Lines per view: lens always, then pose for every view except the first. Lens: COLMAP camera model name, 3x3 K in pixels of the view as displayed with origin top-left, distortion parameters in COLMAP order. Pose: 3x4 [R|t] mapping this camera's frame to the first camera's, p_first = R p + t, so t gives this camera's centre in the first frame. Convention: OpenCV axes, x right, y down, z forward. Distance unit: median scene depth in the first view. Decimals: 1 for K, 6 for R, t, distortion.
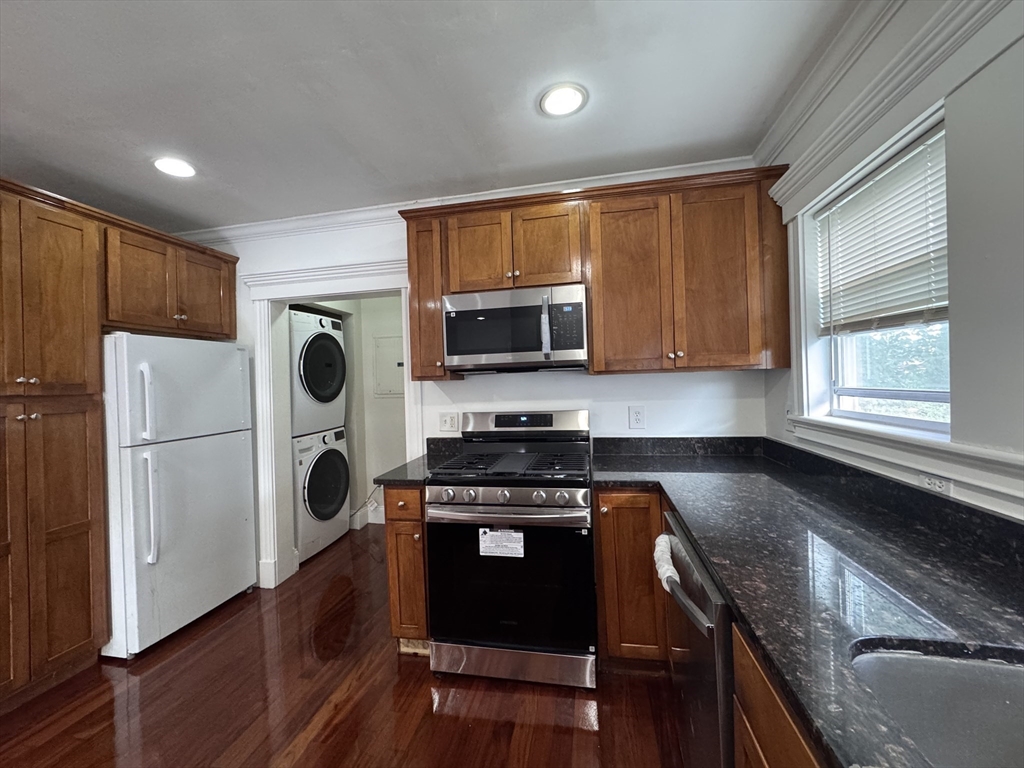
lens RADIAL K [[408.2, 0, 512.0], [0, 408.2, 384.0], [0, 0, 1]] dist [-0.000767, 0.000004]
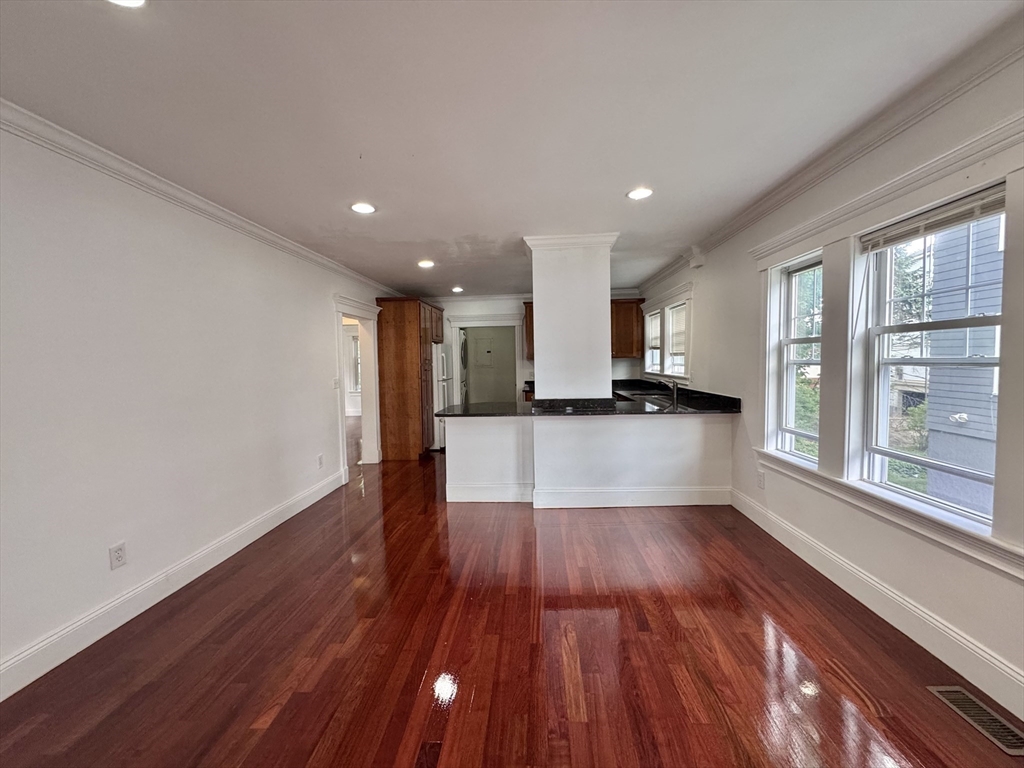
lens RADIAL K [[410.6, 0, 512.0], [0, 410.6, 384.0], [0, 0, 1]] dist [-0.000146, -0.000085]
pose [[0.992488, 0.003577, 0.122289, -0.750027], [-0.009910, 0.998638, 0.051219, 0.014146], [-0.121939, -0.052046, 0.991172, -2.039990]]
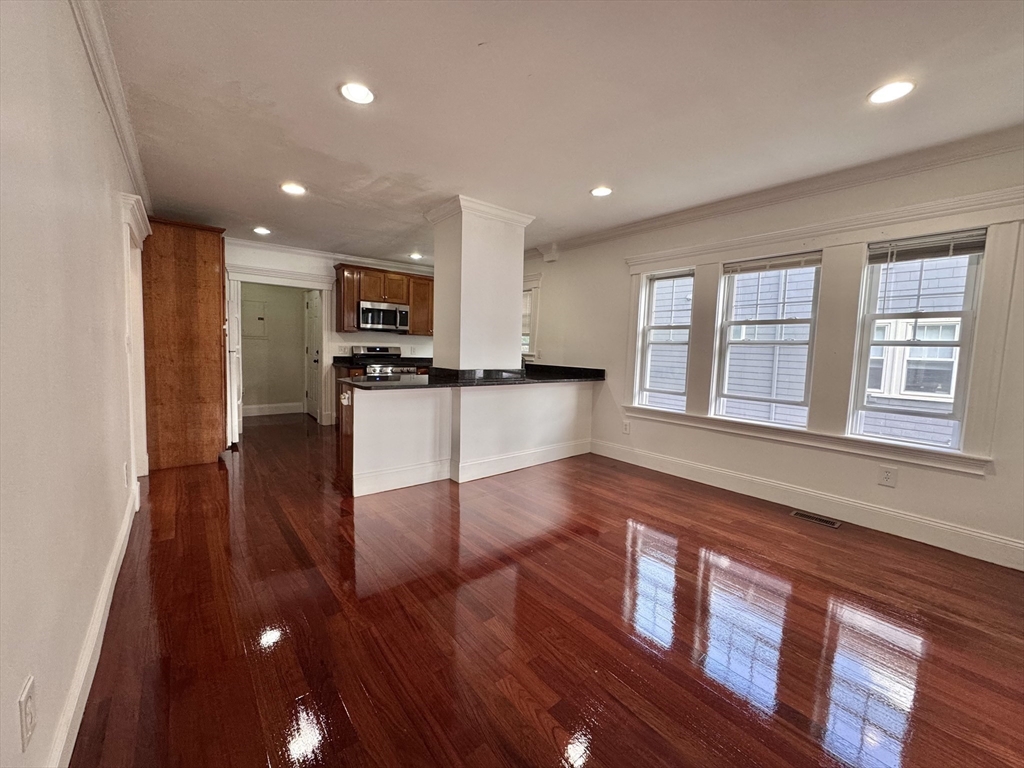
lens RADIAL K [[408.2, 0, 512.0], [0, 408.2, 384.0], [0, 0, 1]] dist [-0.000767, 0.000004]
pose [[0.644649, -0.017367, 0.764281, -1.601332], [-0.047665, 0.996884, 0.062856, 0.113308], [-0.762991, -0.076949, 0.641813, -1.538995]]
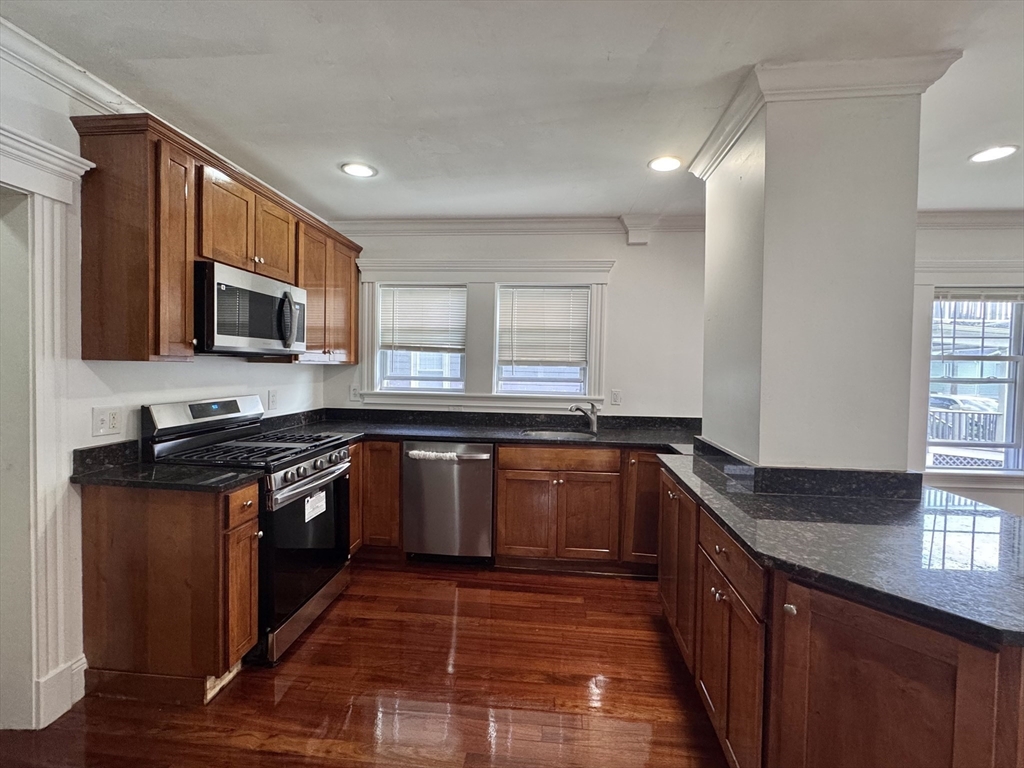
lens RADIAL K [[437.7, 0, 512.0], [0, 437.7, 384.0], [0, 0, 1]] dist [-0.001329, -0.000221]
pose [[-0.090065, -0.008588, 0.995899, -1.127194], [-0.010192, 0.999918, 0.007701, 0.021593], [-0.995884, -0.009457, -0.090145, 0.469925]]
